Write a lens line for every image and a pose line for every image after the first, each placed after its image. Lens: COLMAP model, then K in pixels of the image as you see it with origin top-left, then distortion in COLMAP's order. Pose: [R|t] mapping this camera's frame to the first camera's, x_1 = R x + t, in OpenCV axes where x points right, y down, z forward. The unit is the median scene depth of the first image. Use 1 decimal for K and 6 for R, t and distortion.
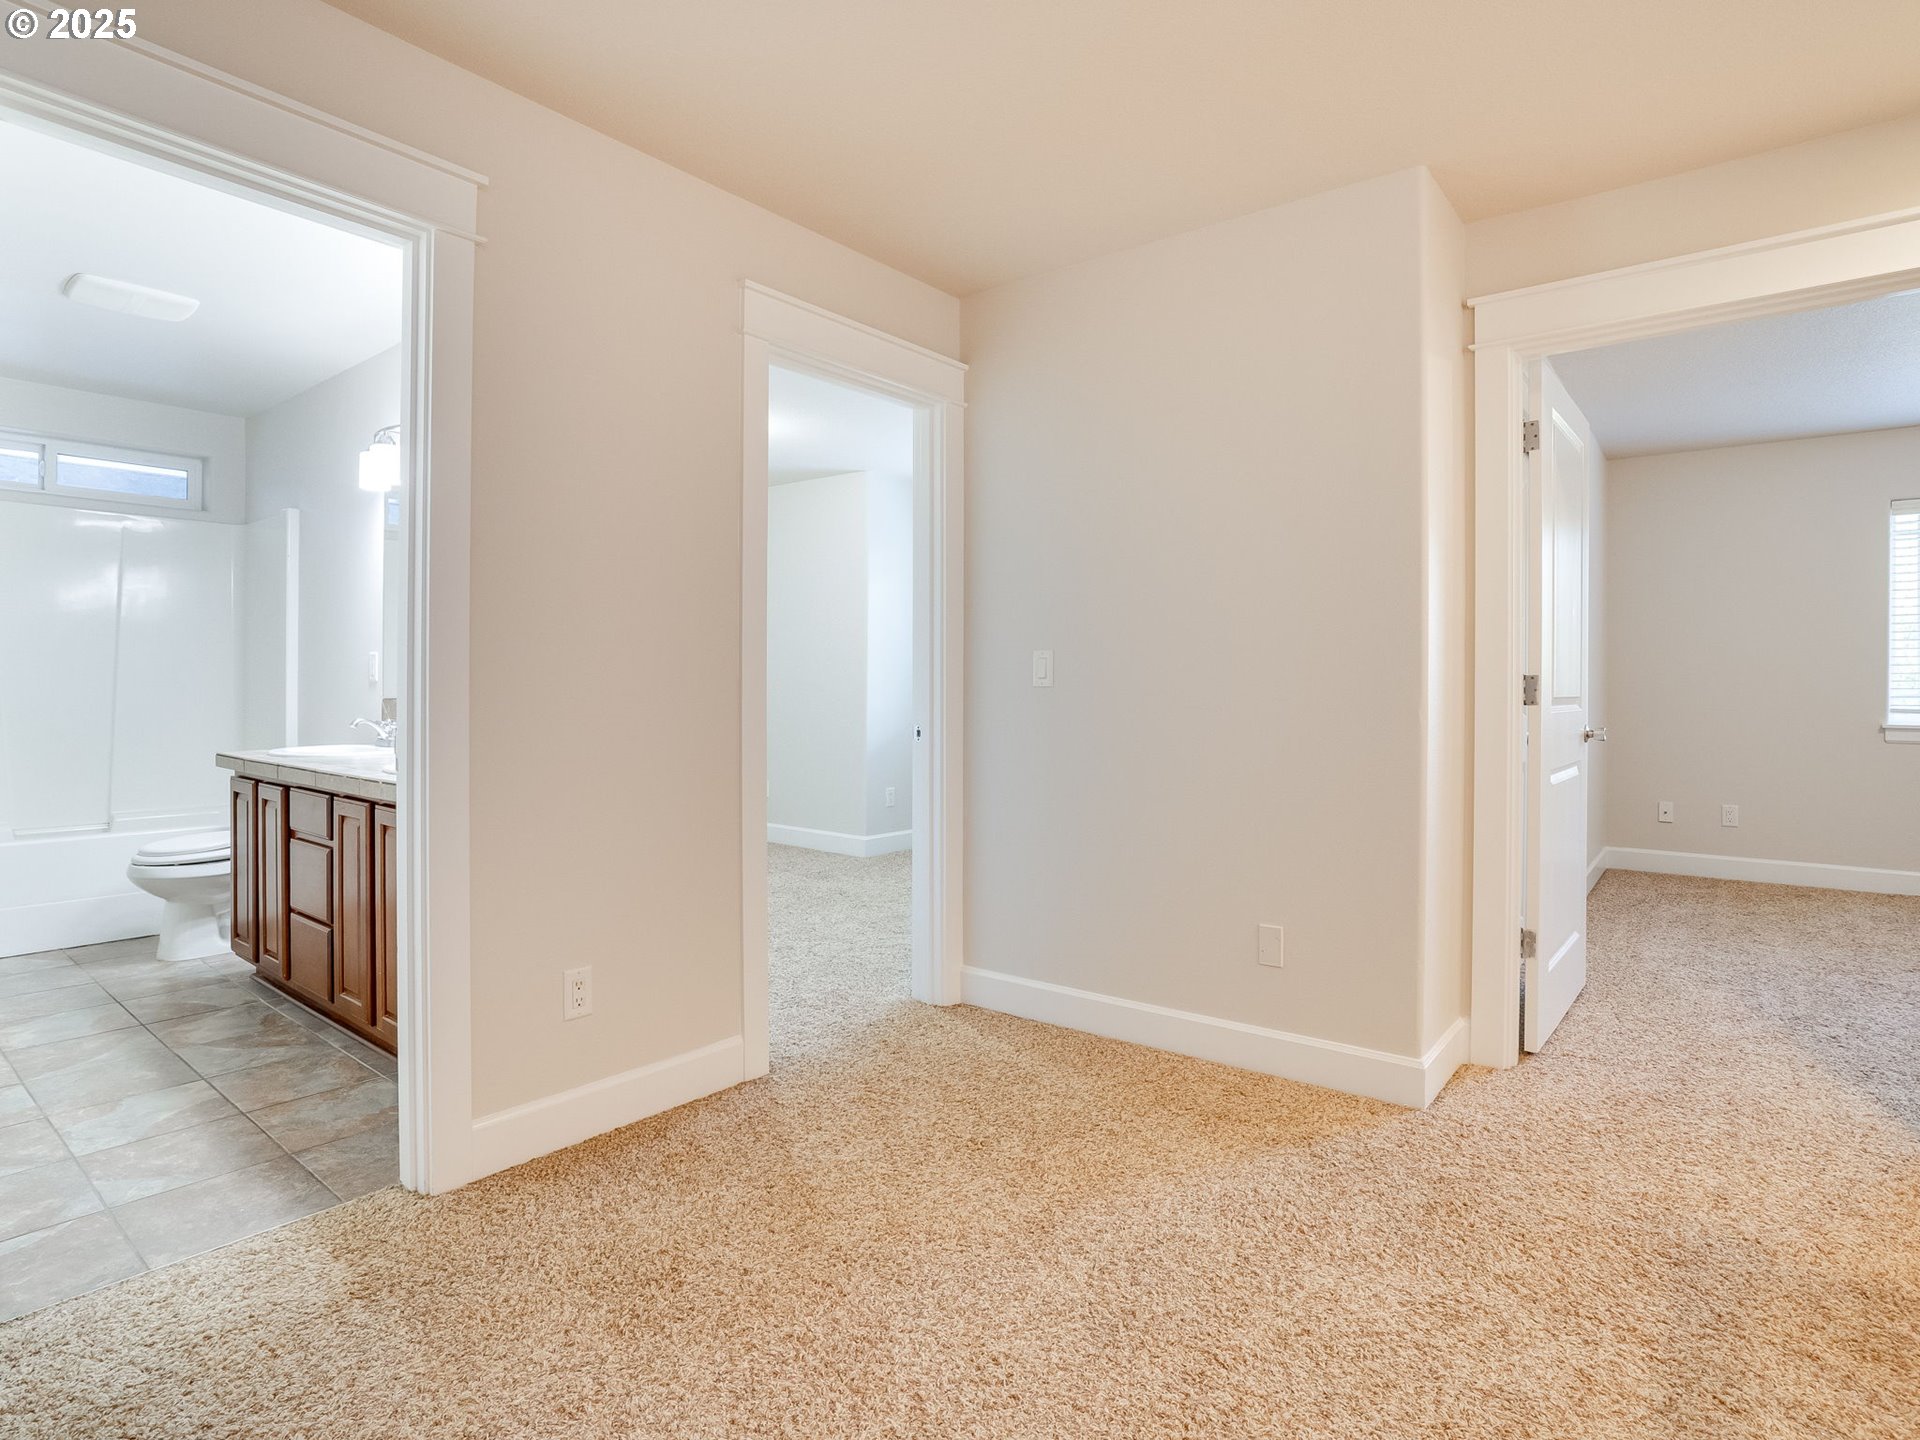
lens RADIAL K [[1008.1, 0, 939.7], [0, 1008.1, 722.3], [0, 0, 1]] dist [-0.071013, 0.029982]
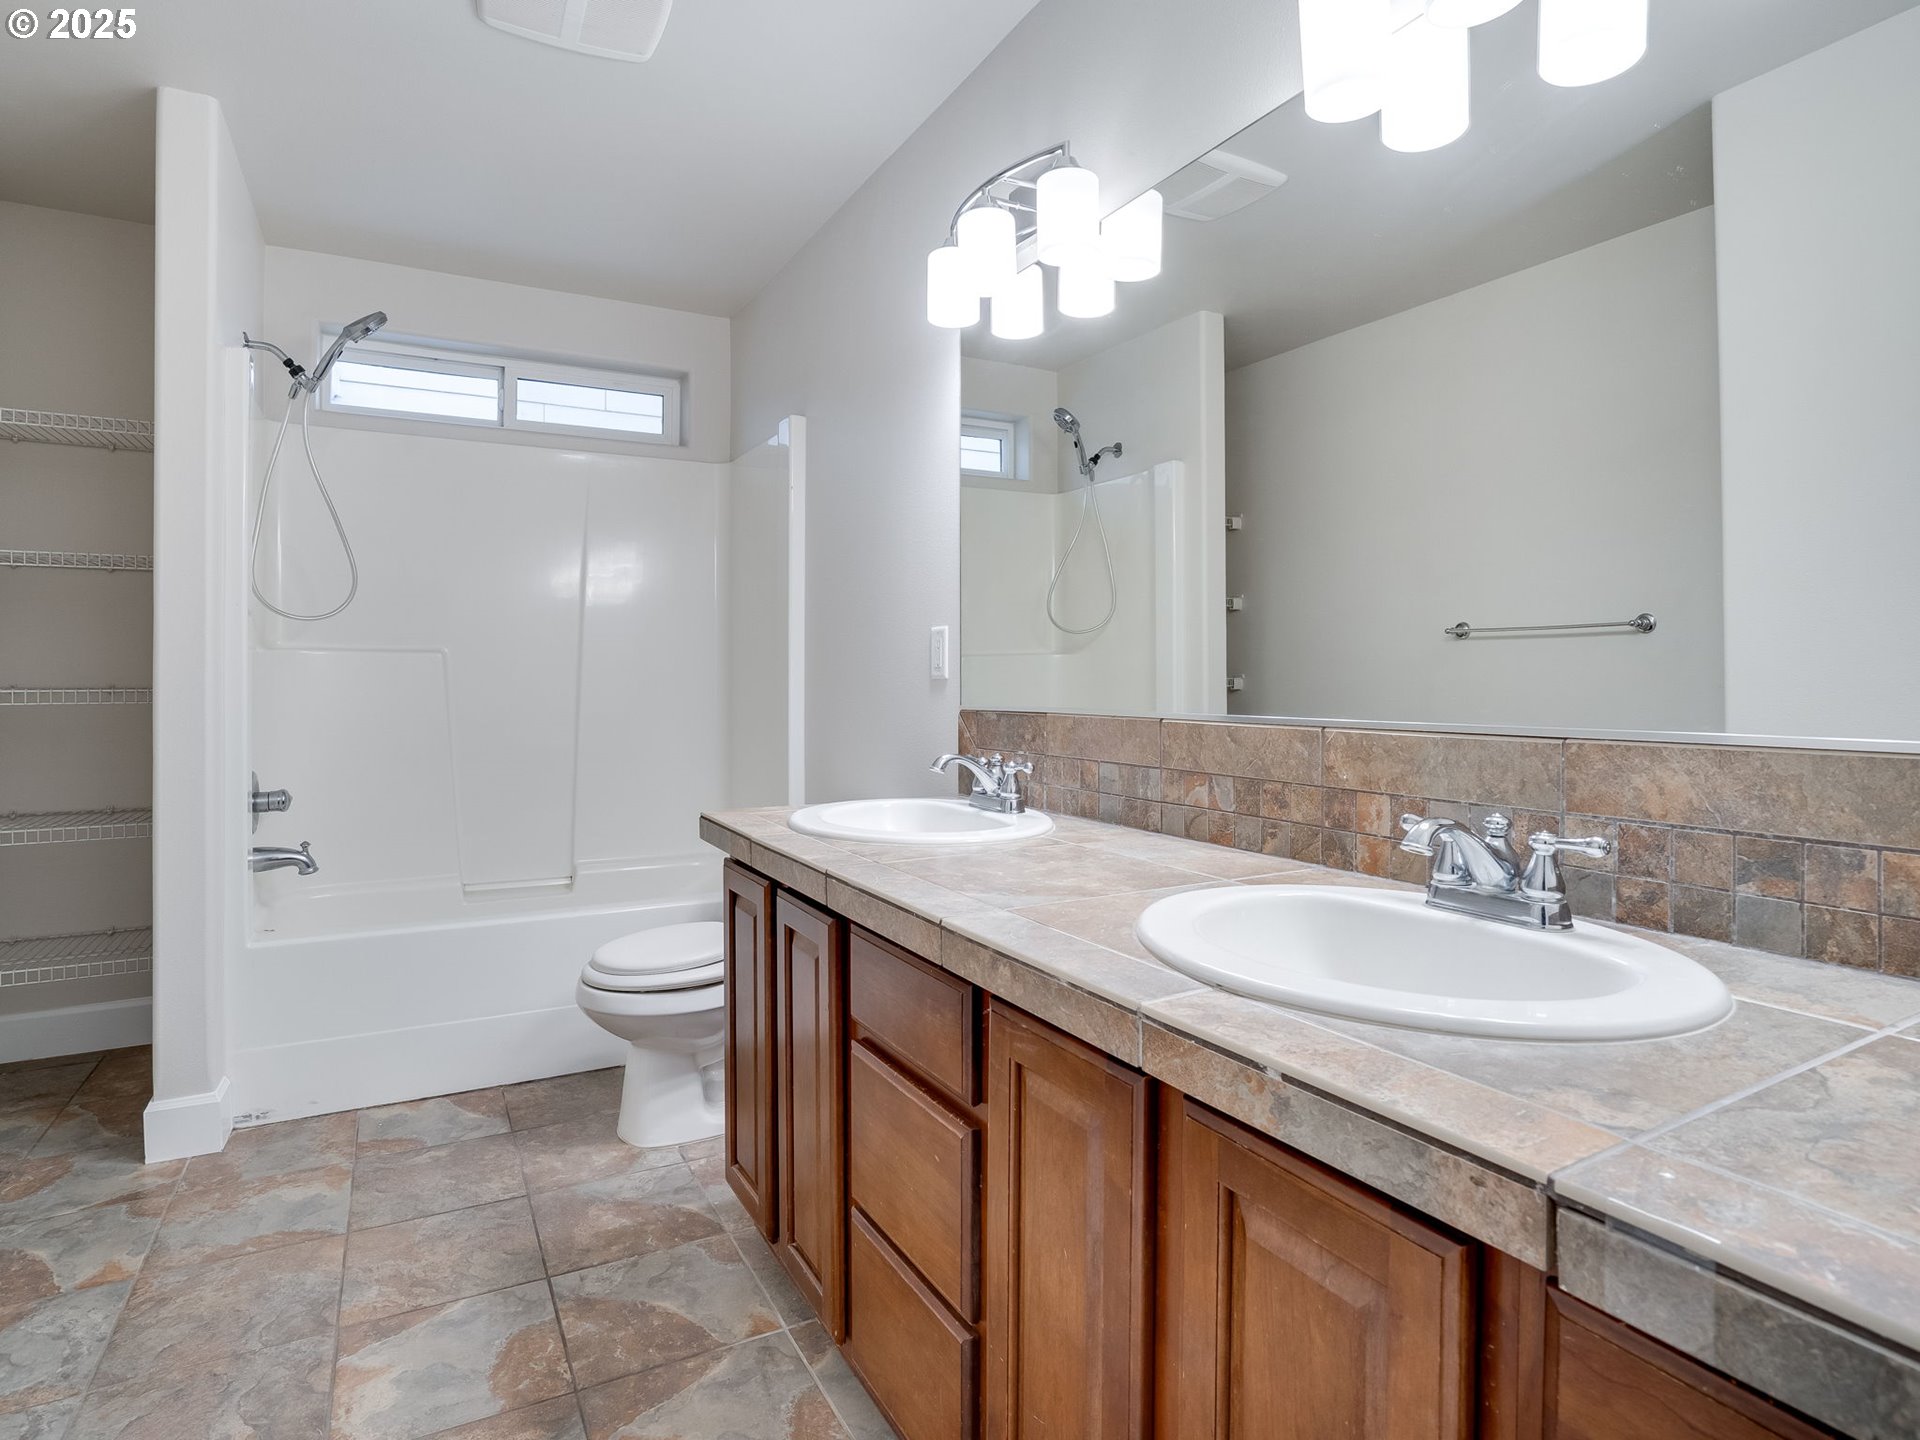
lens RADIAL K [[1008.1, 0, 939.7], [0, 1008.1, 722.3], [0, 0, 1]] dist [-0.071013, 0.029982]
pose [[0.922614, 0.005600, -0.385684, -0.376737], [-0.002114, 0.999953, 0.009461, -0.023798], [0.385719, -0.007914, 0.922583, 0.502439]]
